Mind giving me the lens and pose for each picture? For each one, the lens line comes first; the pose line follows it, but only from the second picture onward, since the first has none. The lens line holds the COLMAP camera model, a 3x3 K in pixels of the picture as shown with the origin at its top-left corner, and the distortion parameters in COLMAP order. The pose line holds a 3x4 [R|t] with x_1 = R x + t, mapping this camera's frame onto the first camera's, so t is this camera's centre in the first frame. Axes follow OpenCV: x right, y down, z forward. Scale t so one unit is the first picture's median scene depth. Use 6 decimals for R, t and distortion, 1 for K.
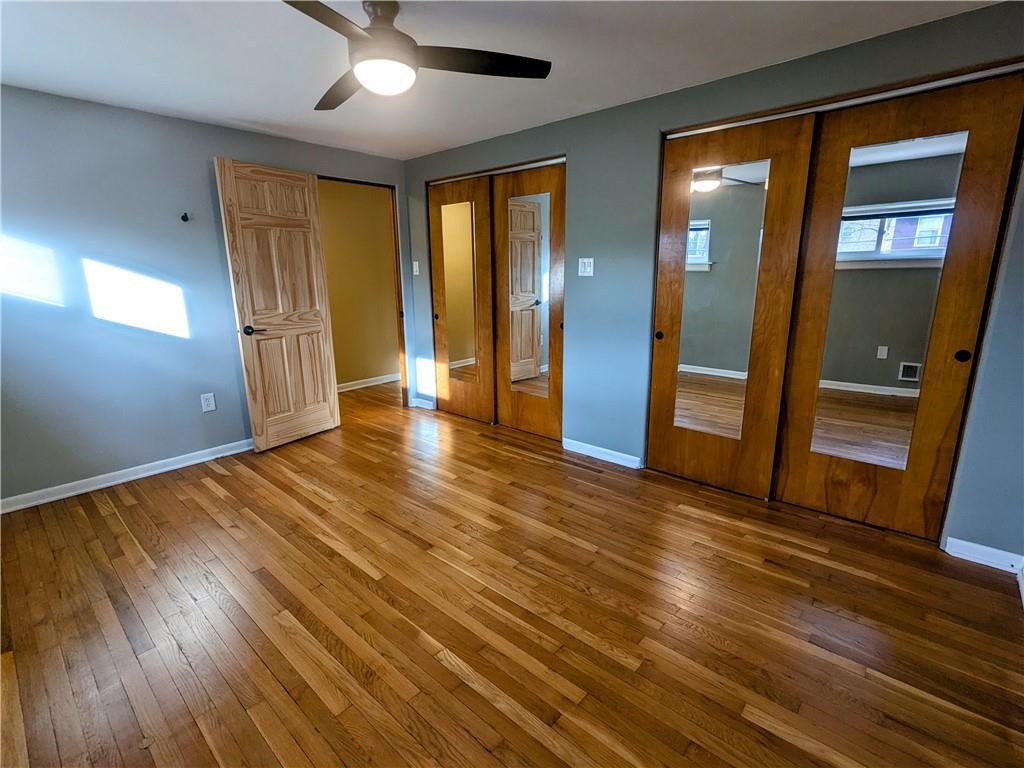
lens RADIAL K [[484.5, 0, 512.0], [0, 484.5, 383.2], [0, 0, 1]] dist [-0.001061, 0.001782]
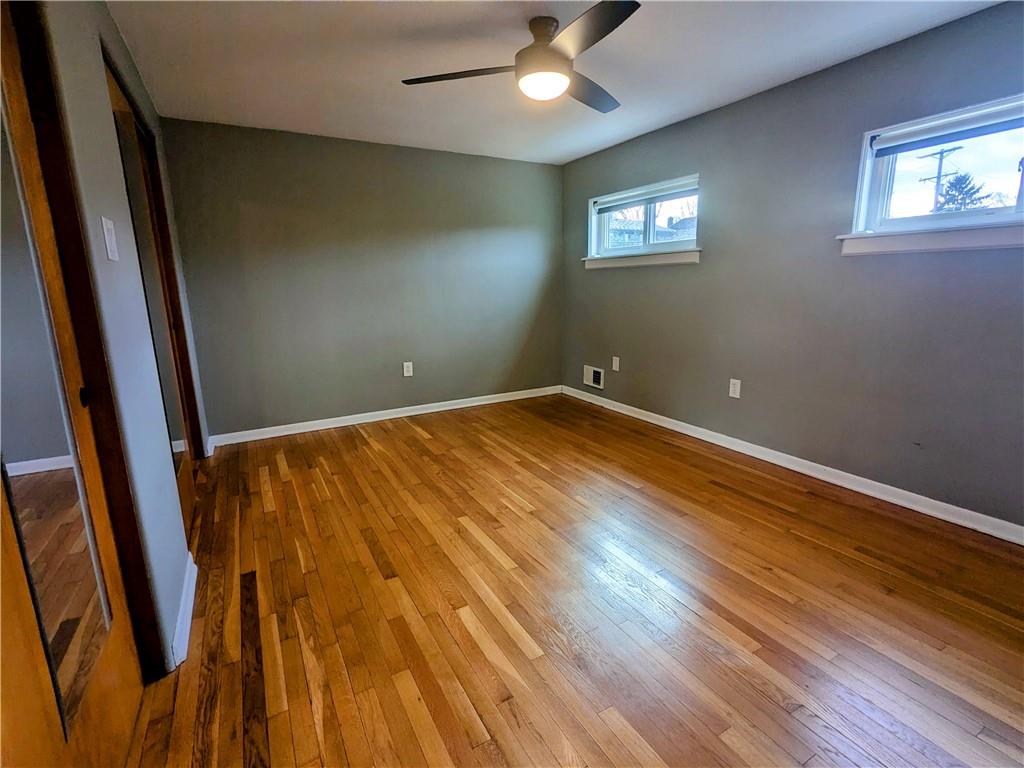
lens RADIAL K [[484.5, 0, 511.7], [0, 484.5, 381.3], [0, 0, 1]] dist [-0.001061, 0.001782]
pose [[-0.944753, -0.037825, 0.325594, -0.452263], [0.103883, 0.907562, 0.406865, -0.358005], [-0.310887, 0.418211, -0.853492, 1.761270]]
